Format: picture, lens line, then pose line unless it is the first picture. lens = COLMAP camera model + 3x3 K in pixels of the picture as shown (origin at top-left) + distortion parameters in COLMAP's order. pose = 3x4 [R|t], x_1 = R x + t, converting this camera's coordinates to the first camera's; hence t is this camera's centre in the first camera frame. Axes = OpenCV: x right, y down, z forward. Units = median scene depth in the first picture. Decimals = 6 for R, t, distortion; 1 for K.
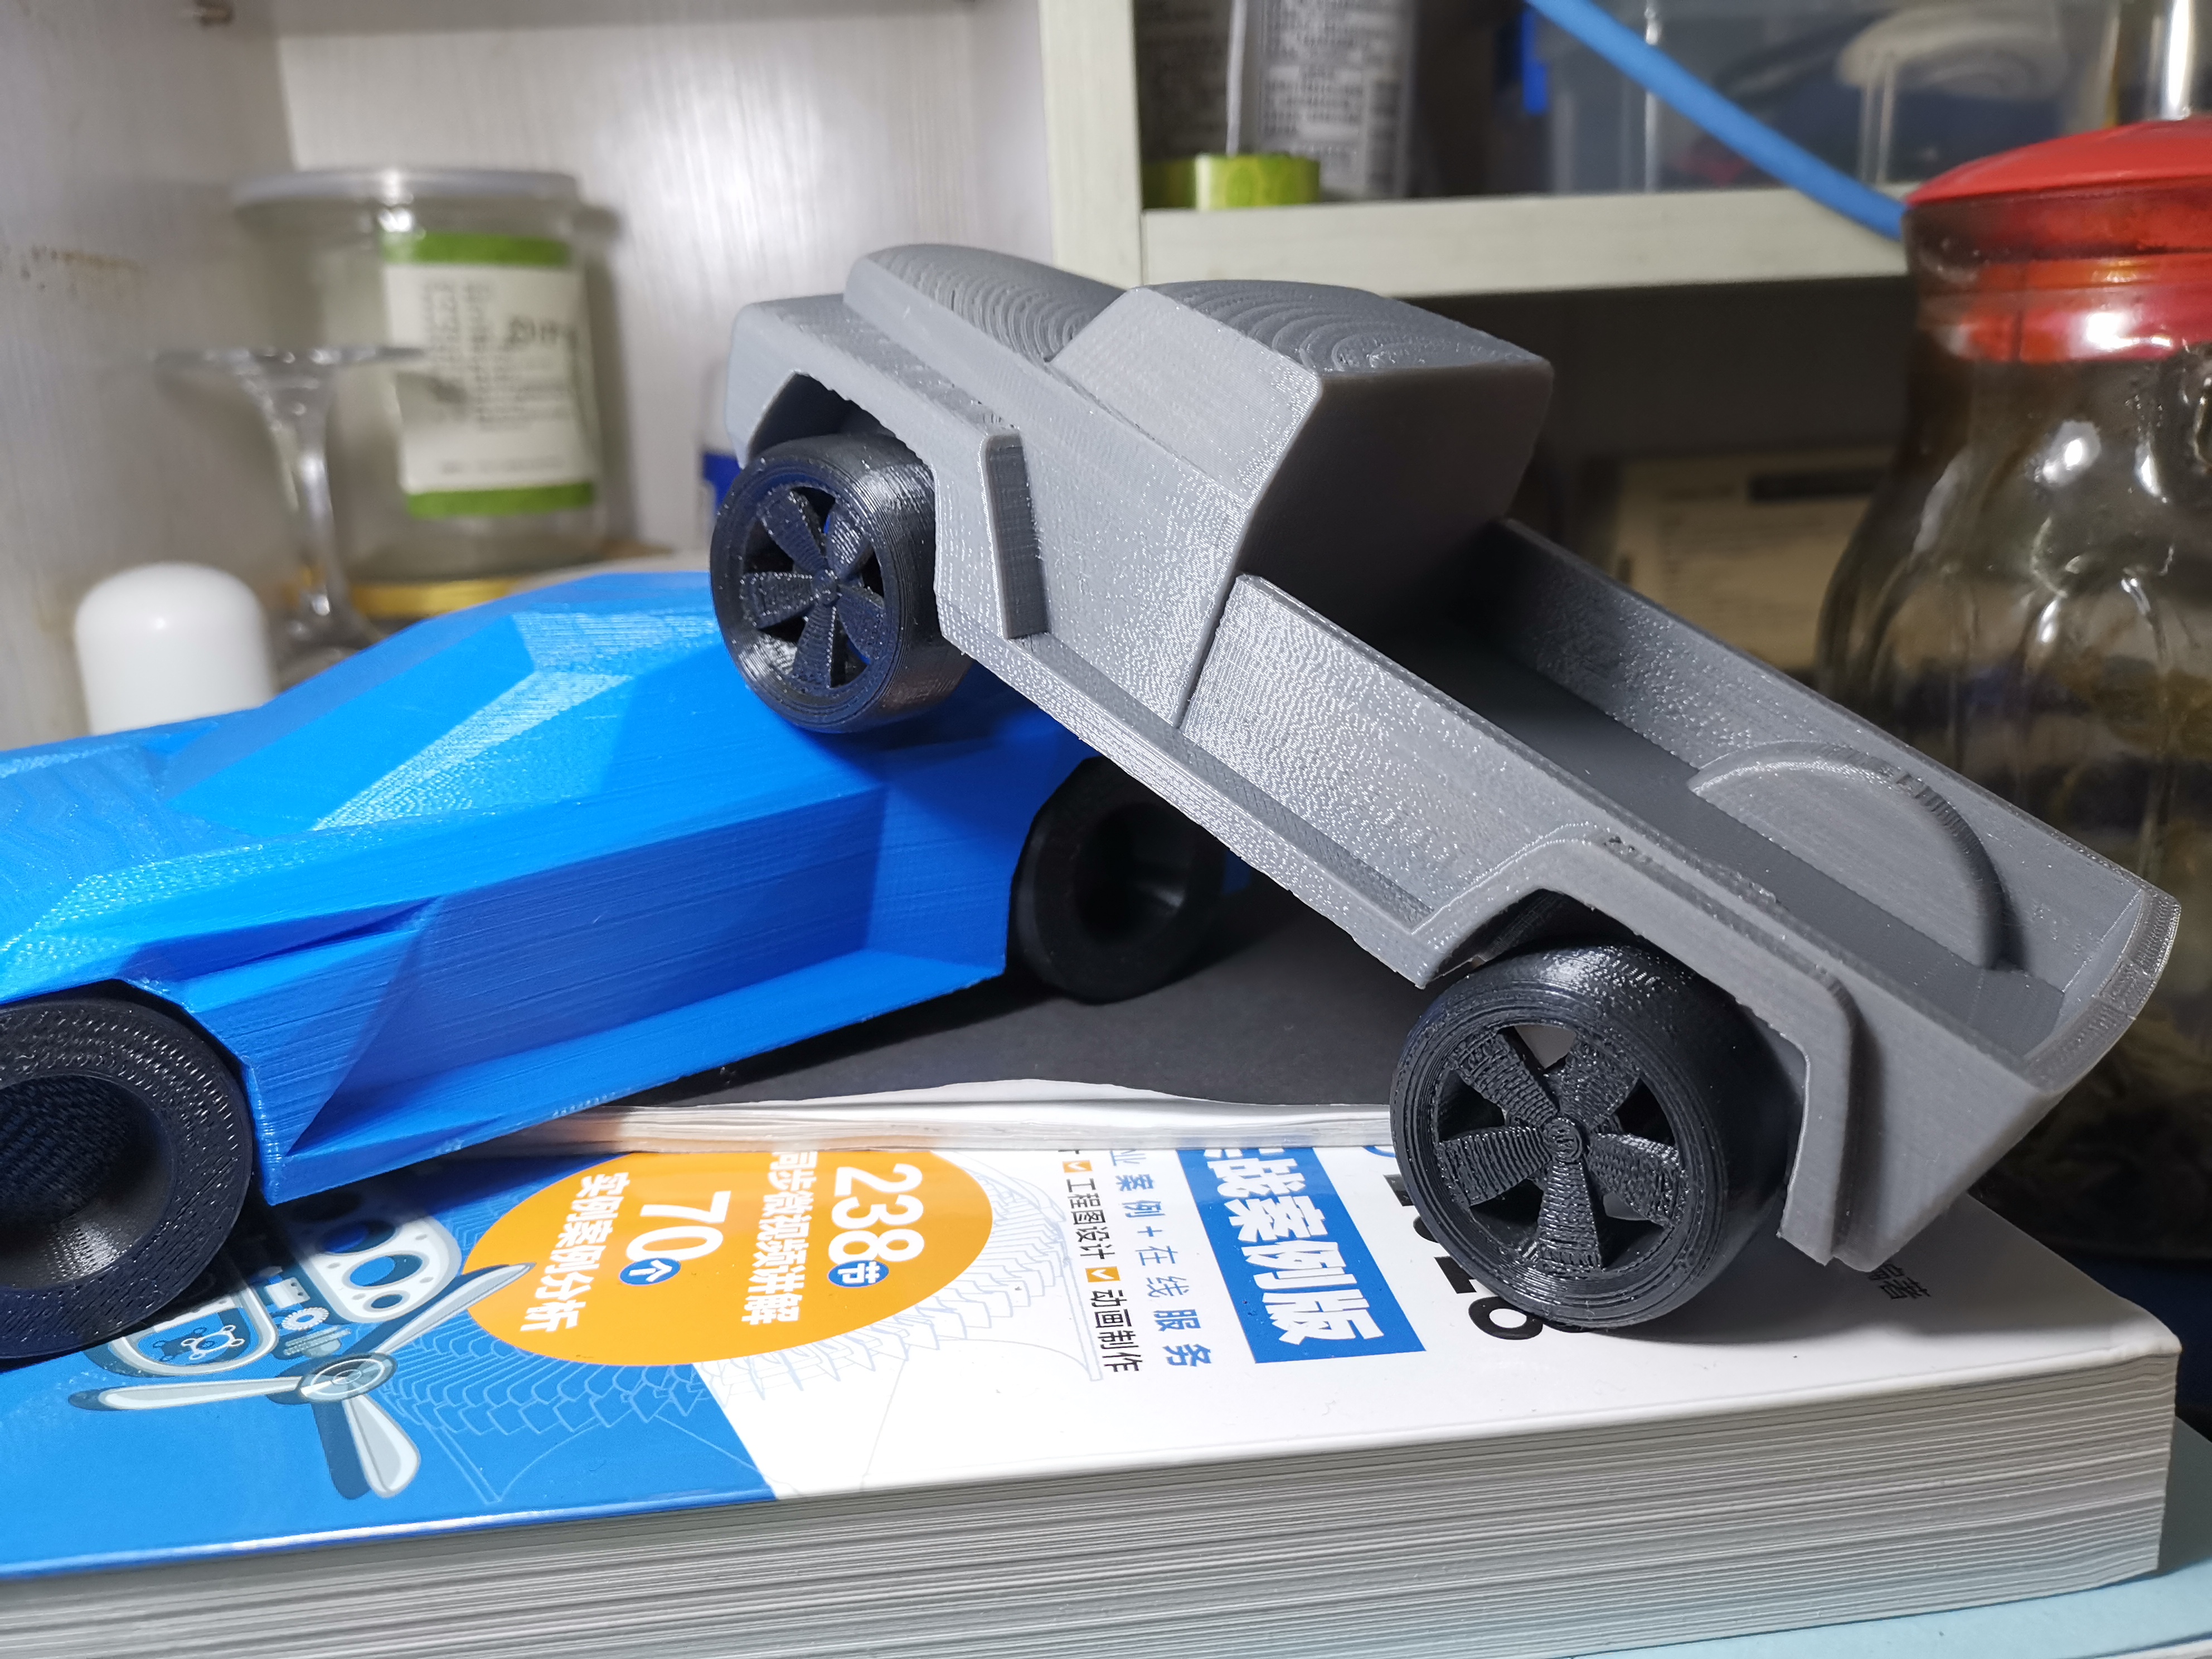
lens RADIAL K [[1766.8, 0, 1105.5], [0, 1766.8, 845.5], [0, 0, 1]] dist [0.017363, -0.008981]
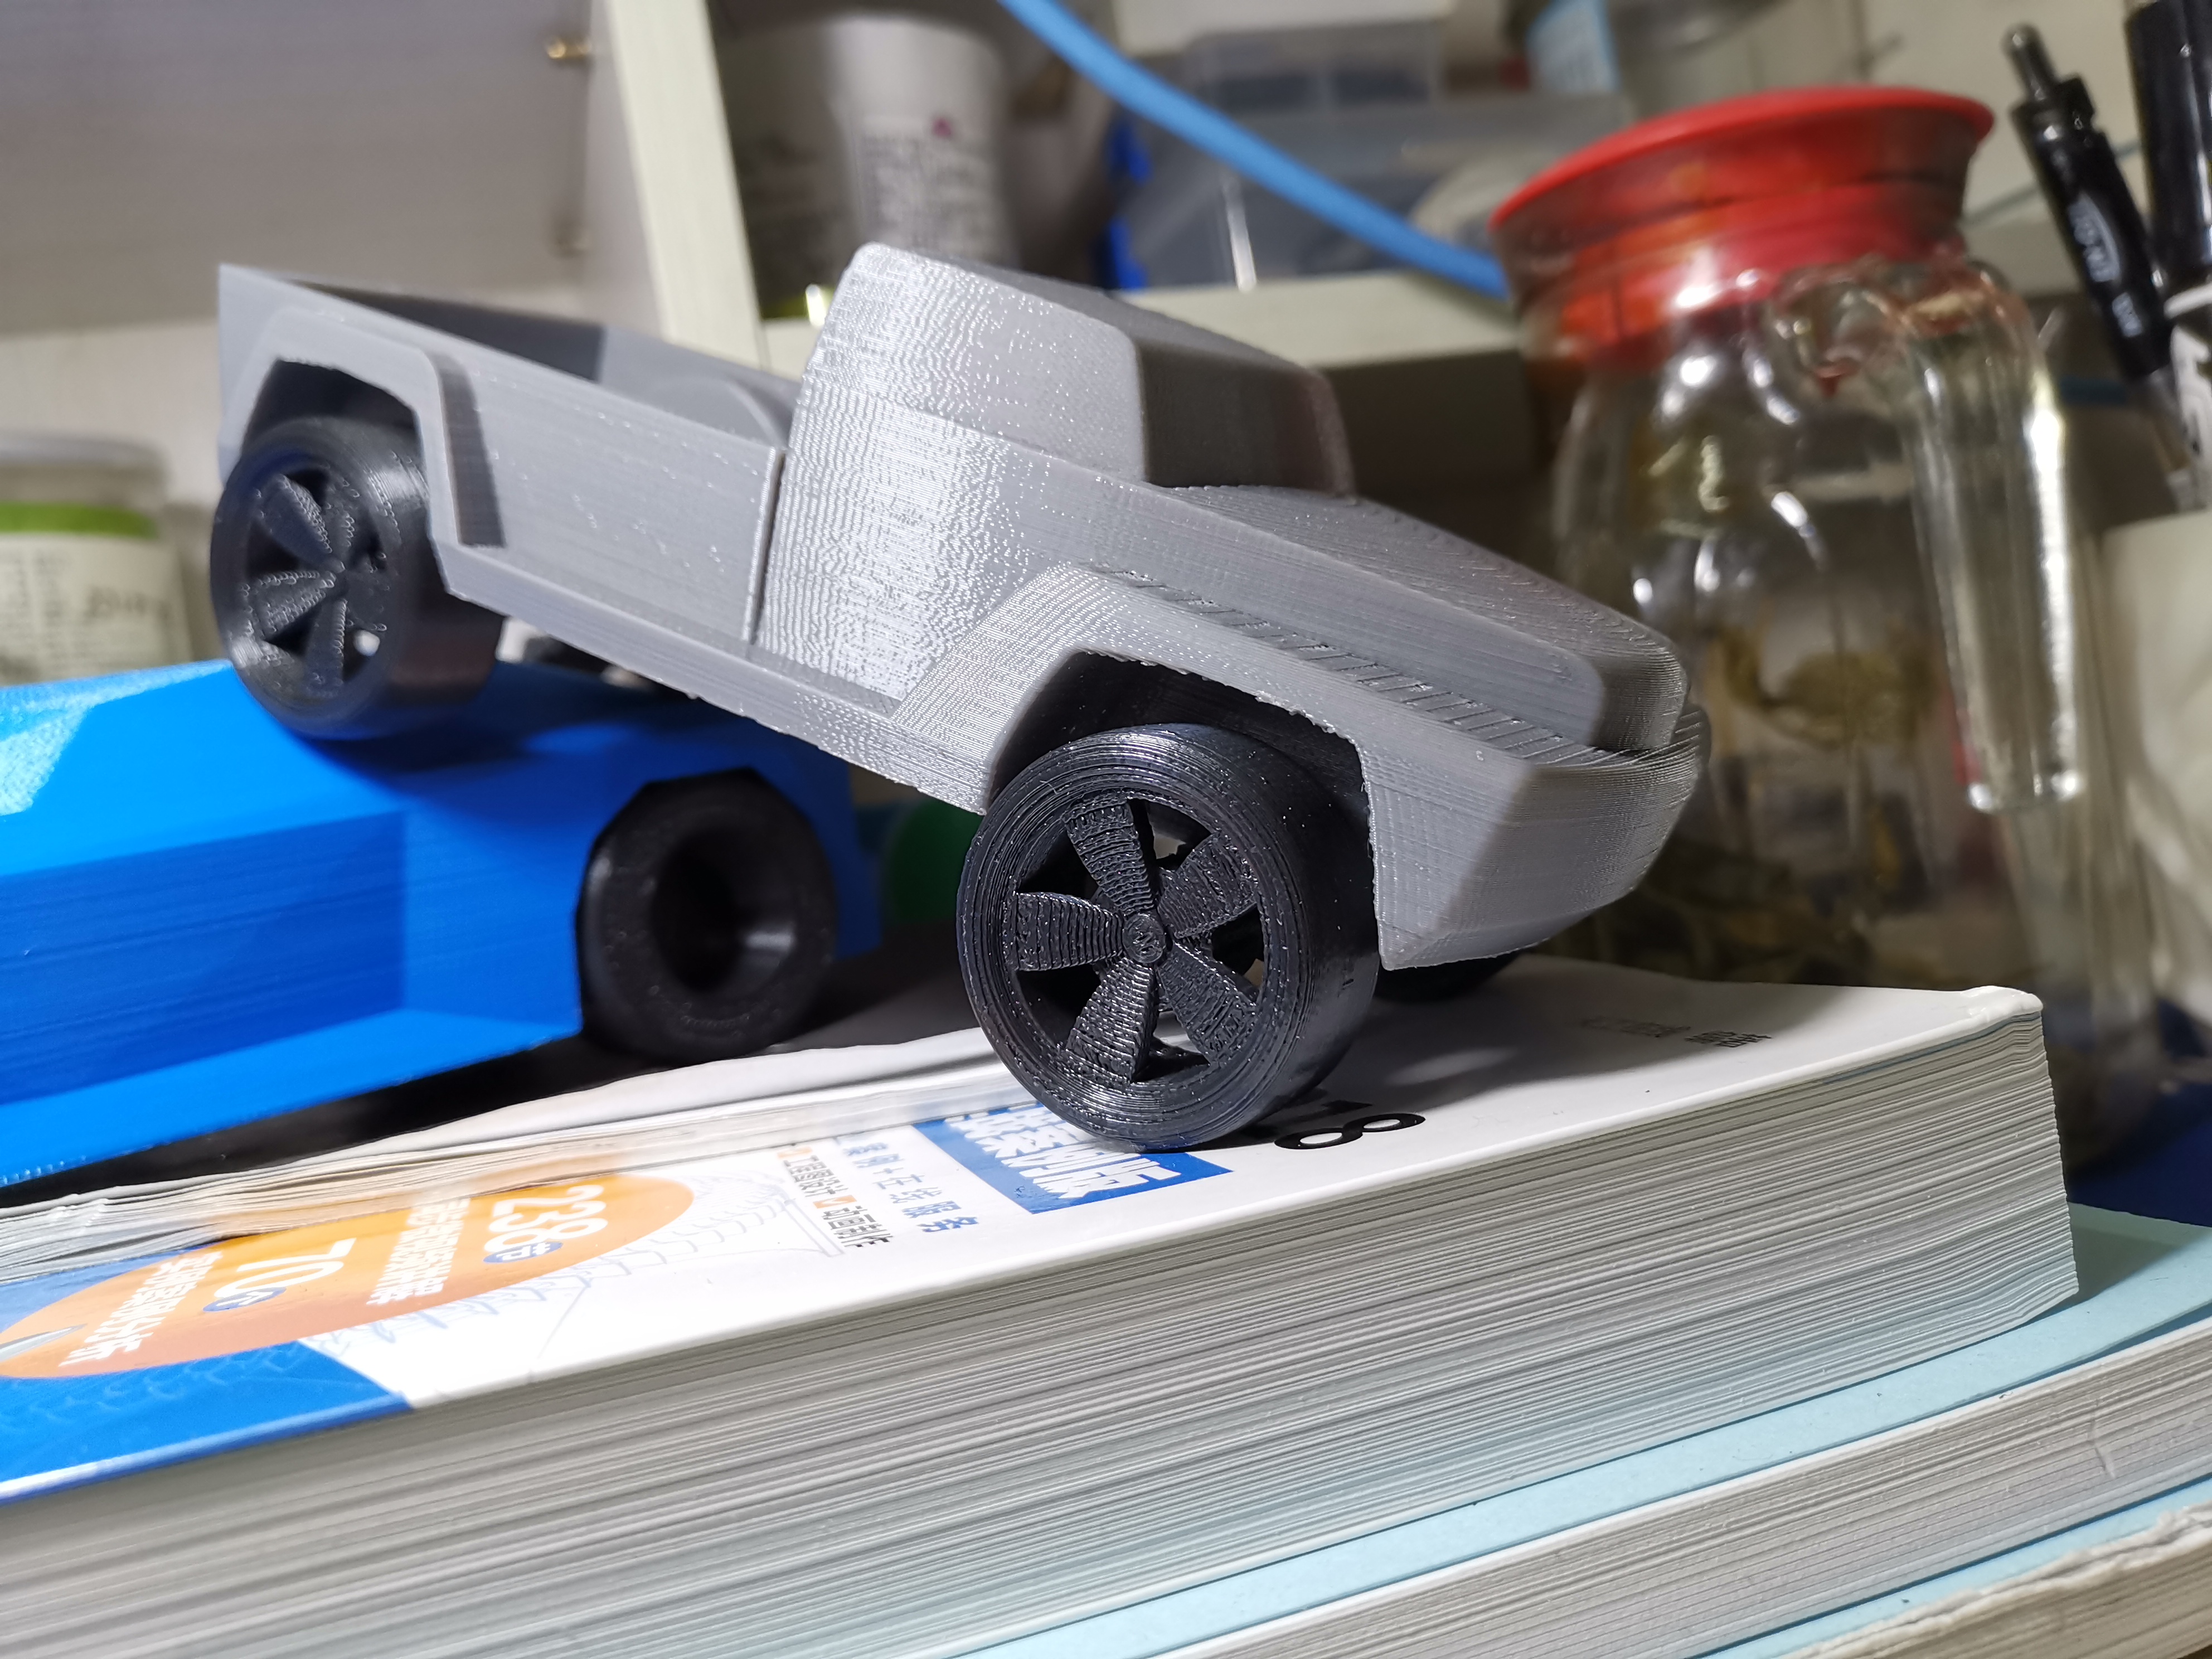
lens RADIAL K [[1802.8, 0, 1101.7], [0, 1802.8, 827.2], [0, 0, 1]] dist [-0.012945, 0.001744]
pose [[0.976844, -0.118440, 0.178178, -0.008548], [0.155333, 0.965297, -0.209937, 0.265625], [-0.147130, 0.232752, 0.961342, 0.149504]]
